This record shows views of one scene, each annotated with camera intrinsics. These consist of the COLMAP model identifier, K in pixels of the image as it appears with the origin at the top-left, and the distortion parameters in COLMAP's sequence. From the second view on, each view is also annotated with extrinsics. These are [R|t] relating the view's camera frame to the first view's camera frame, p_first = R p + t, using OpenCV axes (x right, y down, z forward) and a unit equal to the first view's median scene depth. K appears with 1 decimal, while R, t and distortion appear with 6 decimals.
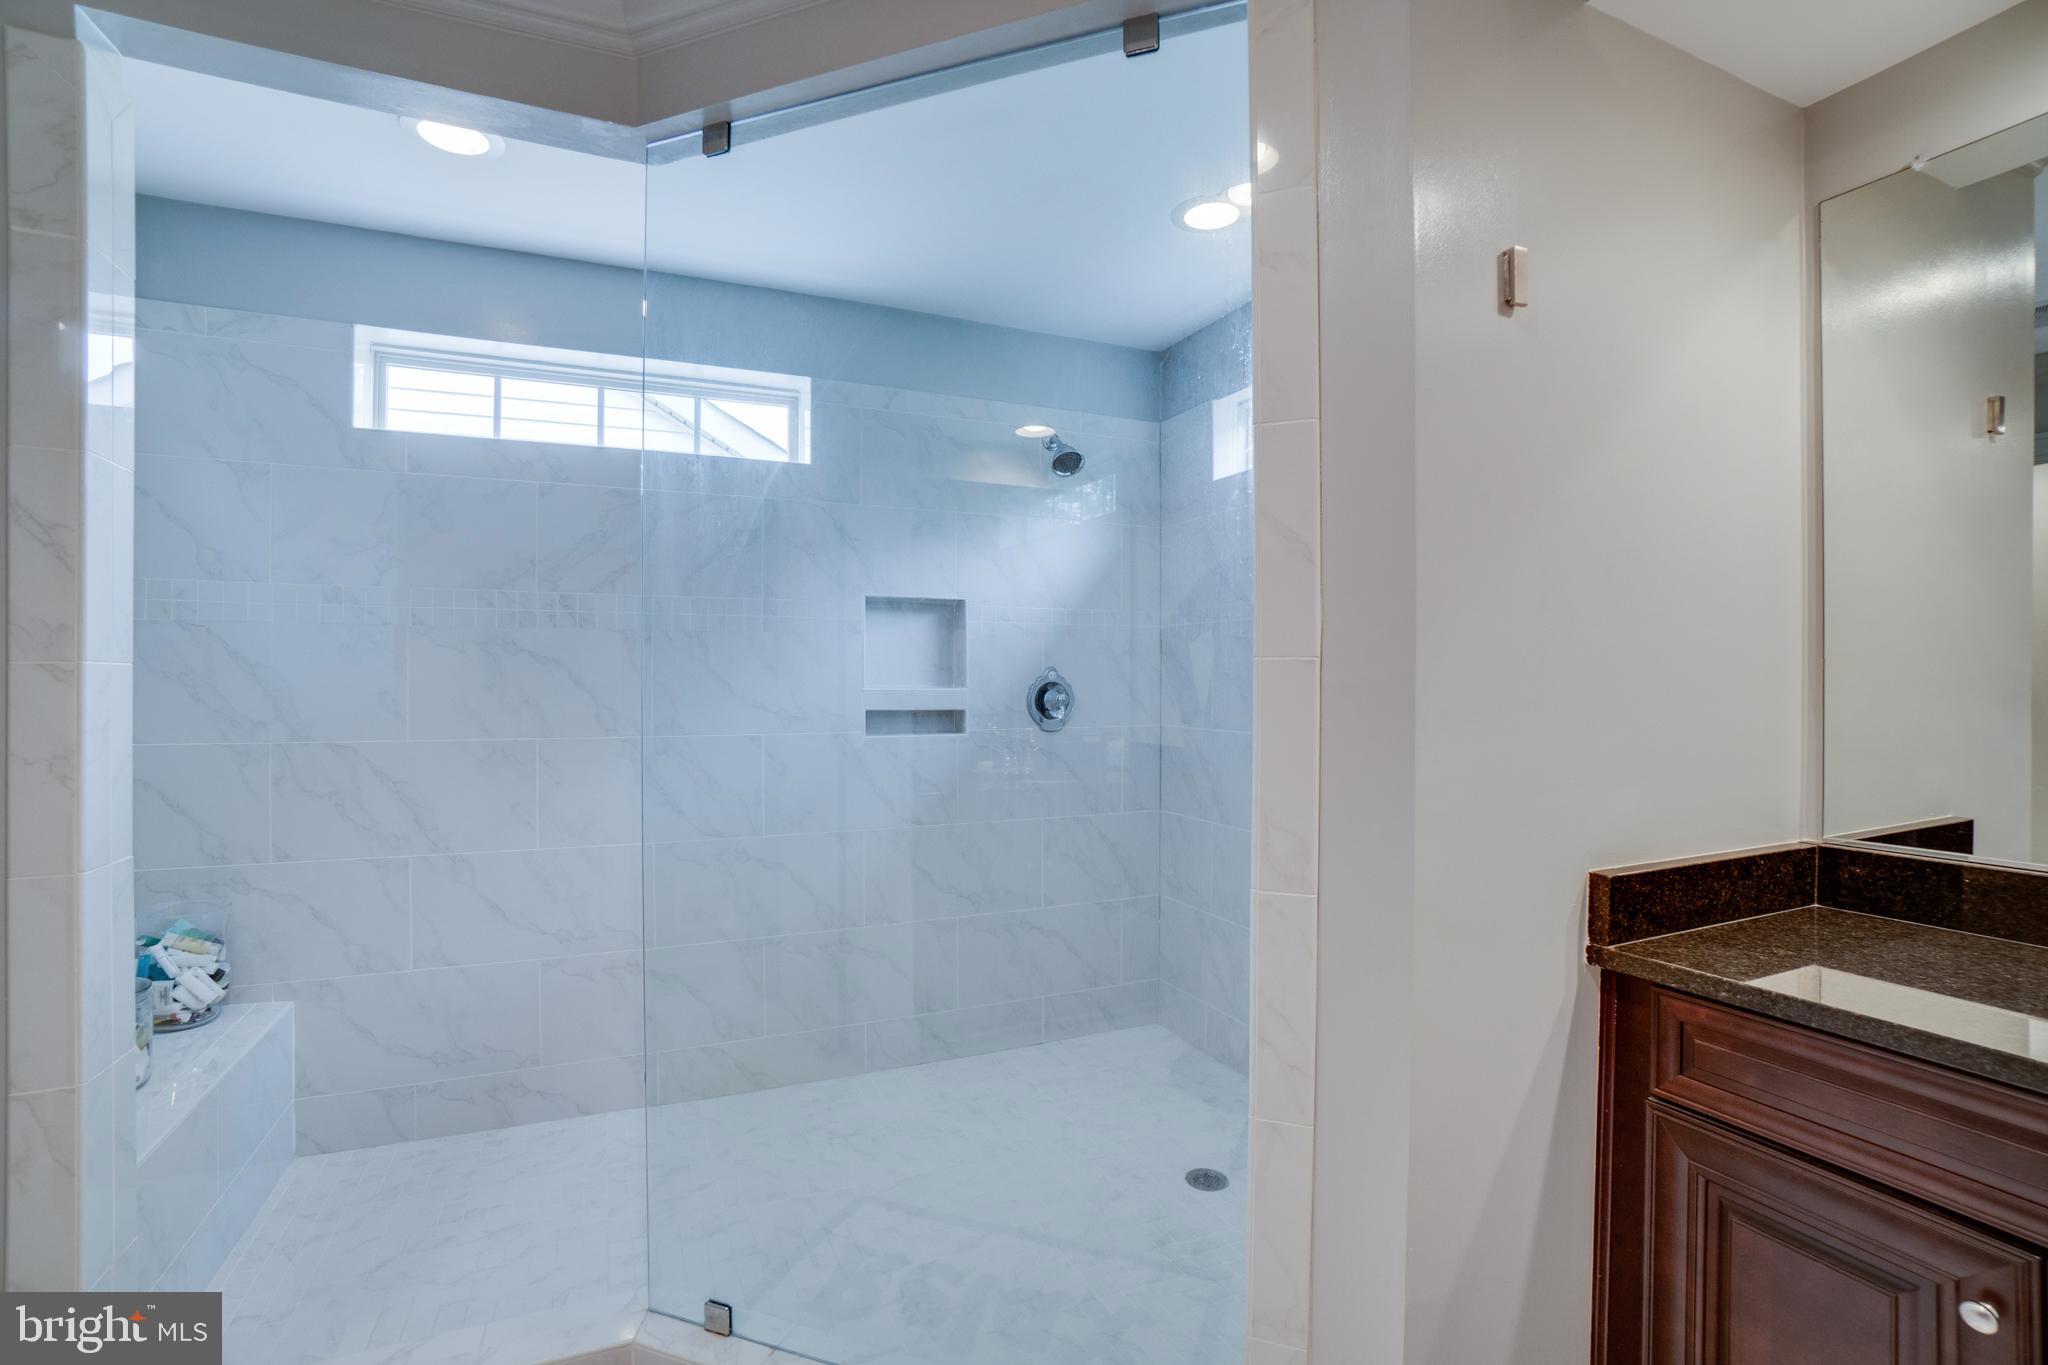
lens RADIAL K [[923.2, 0, 1030.2], [0, 923.2, 686.6], [0, 0, 1]] dist [-0.074006, 0.026739]
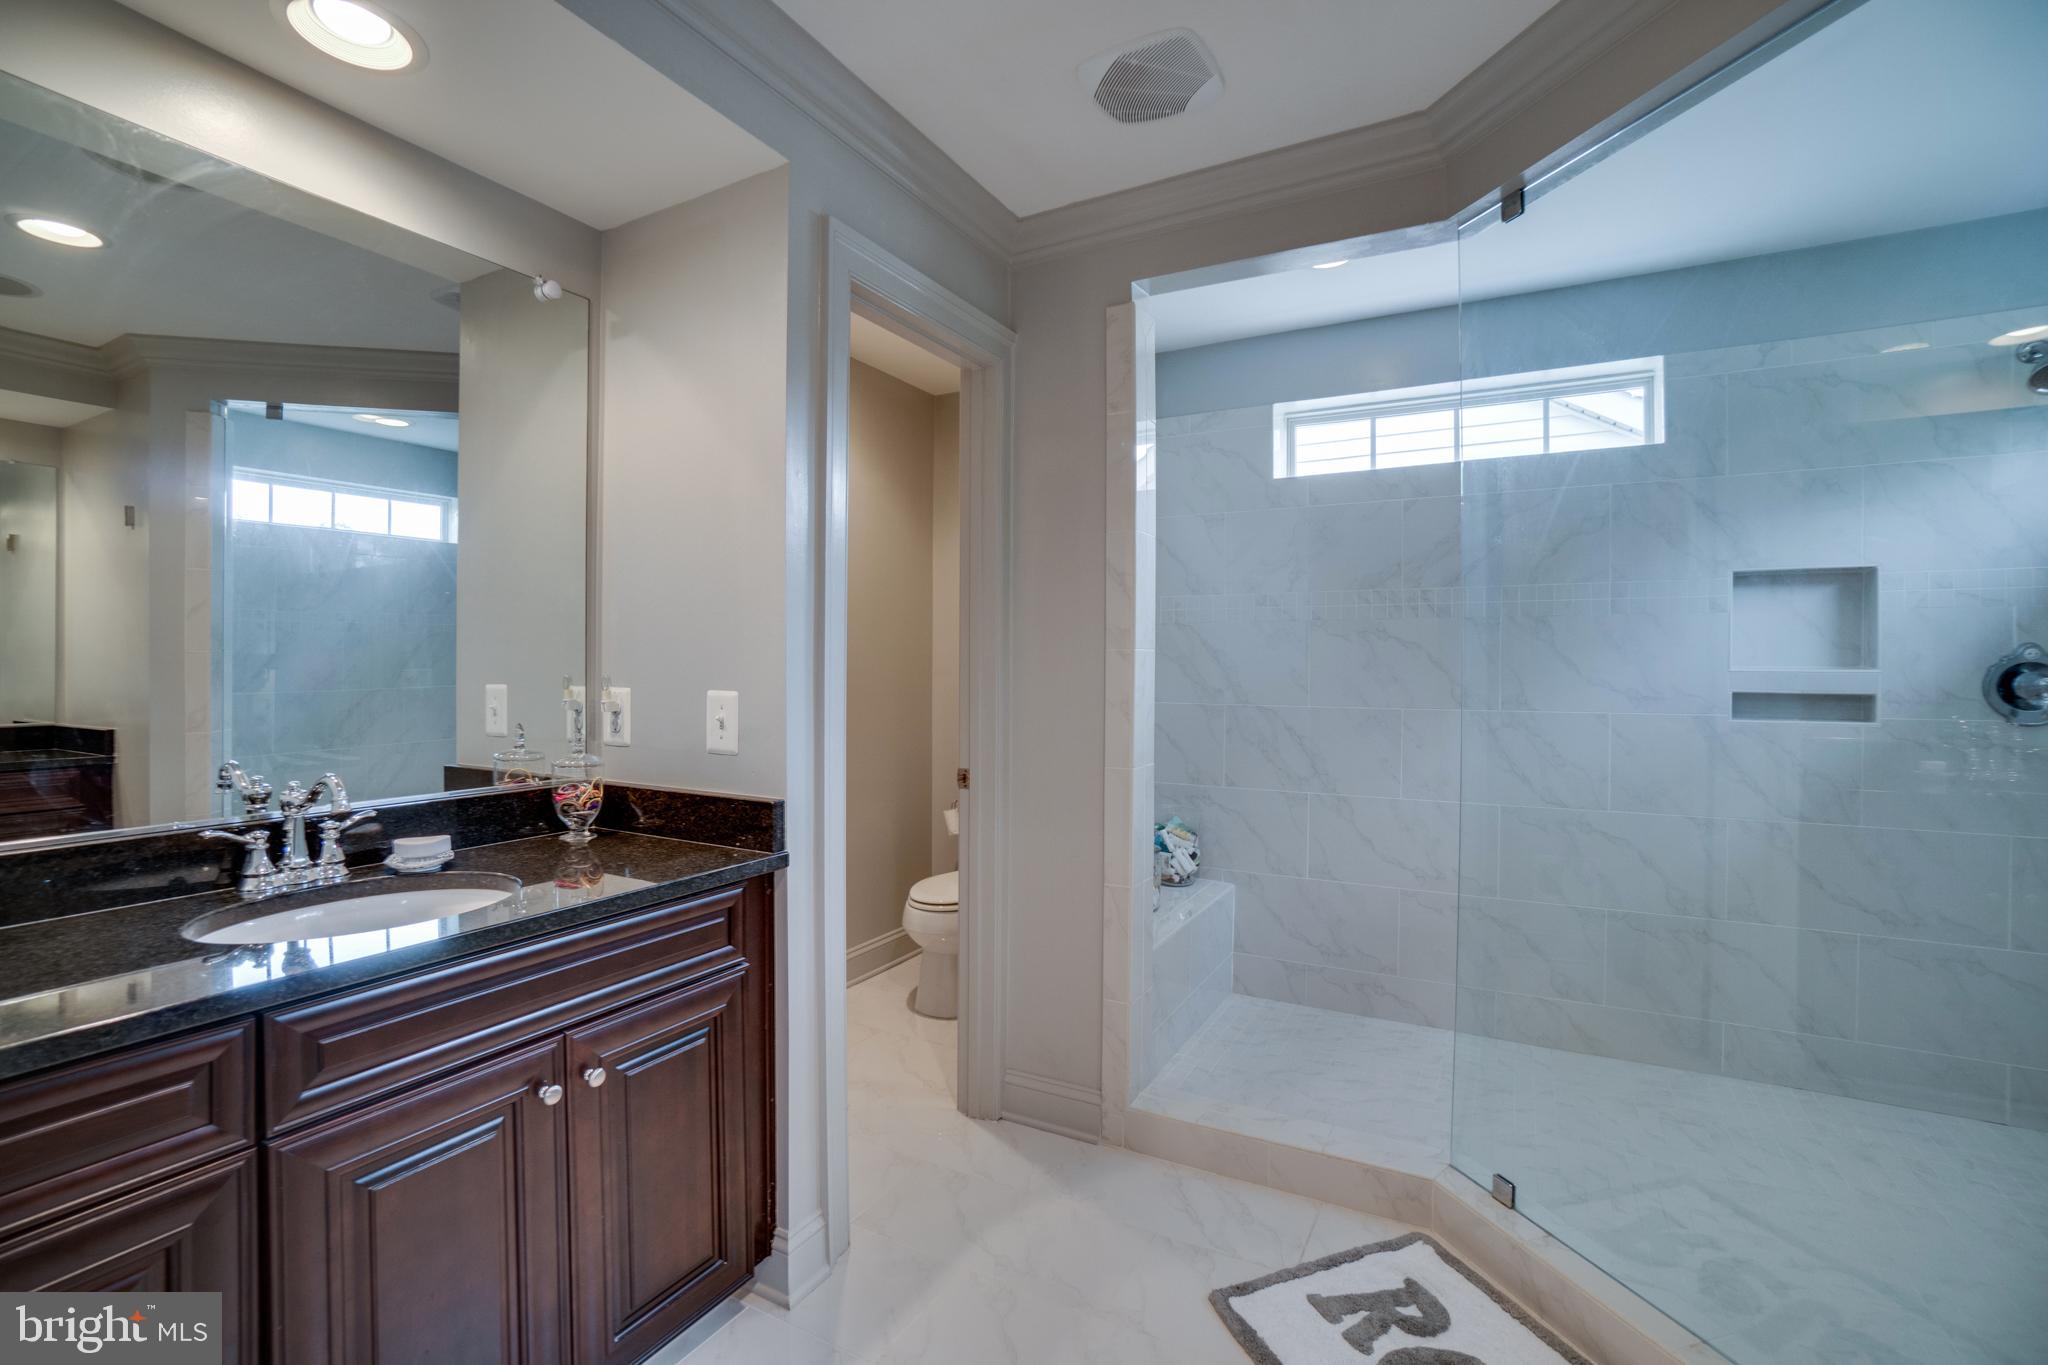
lens RADIAL K [[935.4, 0, 1024.0], [0, 935.4, 682.5], [0, 0, 1]] dist [-0.000226, 0.000072]
pose [[0.592622, 0.016558, -0.805310, 0.180061], [-0.005701, 0.999850, 0.016362, 0.004445], [0.805460, -0.005105, 0.592628, -0.172804]]
